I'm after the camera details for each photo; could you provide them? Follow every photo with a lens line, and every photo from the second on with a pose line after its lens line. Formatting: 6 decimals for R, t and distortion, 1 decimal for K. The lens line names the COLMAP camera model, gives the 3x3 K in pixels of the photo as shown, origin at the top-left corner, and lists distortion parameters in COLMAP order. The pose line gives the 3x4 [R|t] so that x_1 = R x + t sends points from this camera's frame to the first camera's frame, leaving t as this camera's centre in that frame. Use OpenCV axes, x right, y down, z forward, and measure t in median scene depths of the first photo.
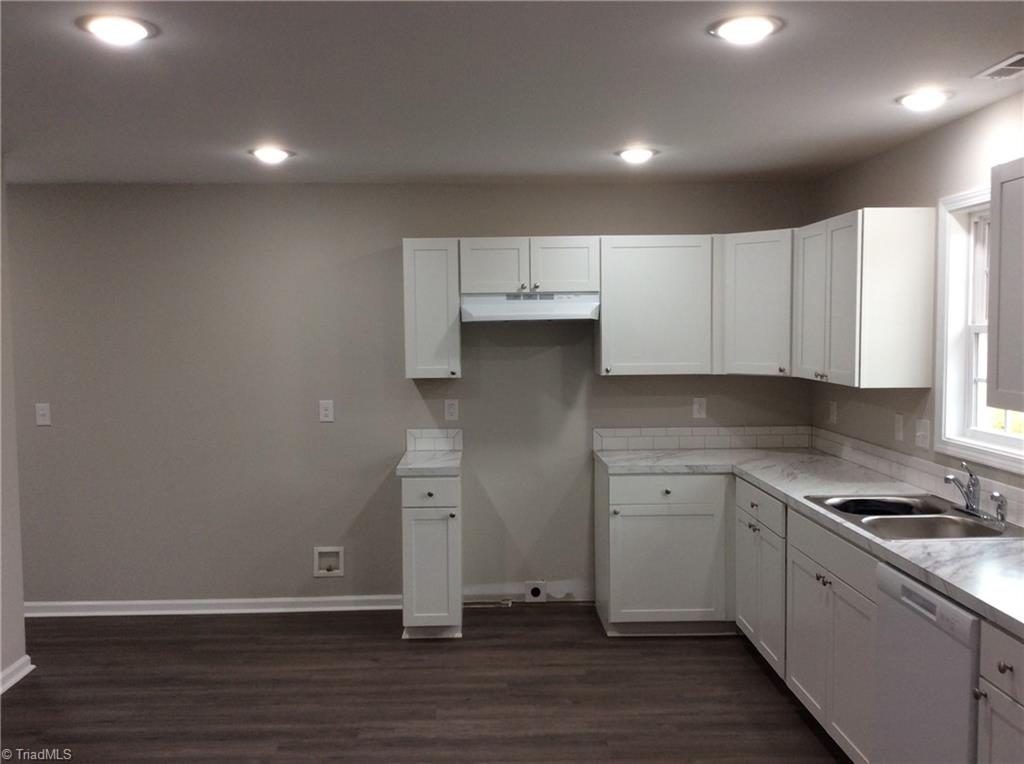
lens RADIAL K [[914.4, 0, 512.0], [0, 914.4, 382.0], [0, 0, 1]] dist [0.083939, -0.249214]
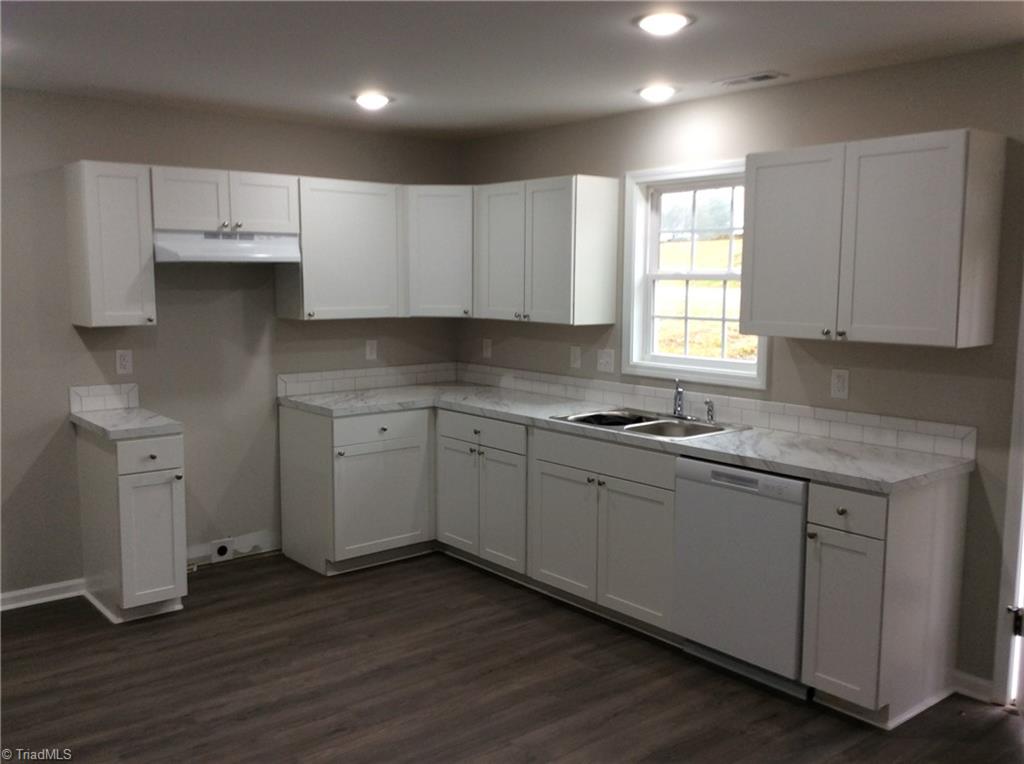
lens RADIAL K [[914.4, 0, 512.0], [0, 914.4, 382.0], [0, 0, 1]] dist [0.083939, -0.249214]
pose [[0.778698, -0.059108, 0.624609, -0.364864], [0.023477, 0.997600, 0.065136, 0.000589], [-0.626960, -0.036057, 0.778217, 0.089925]]
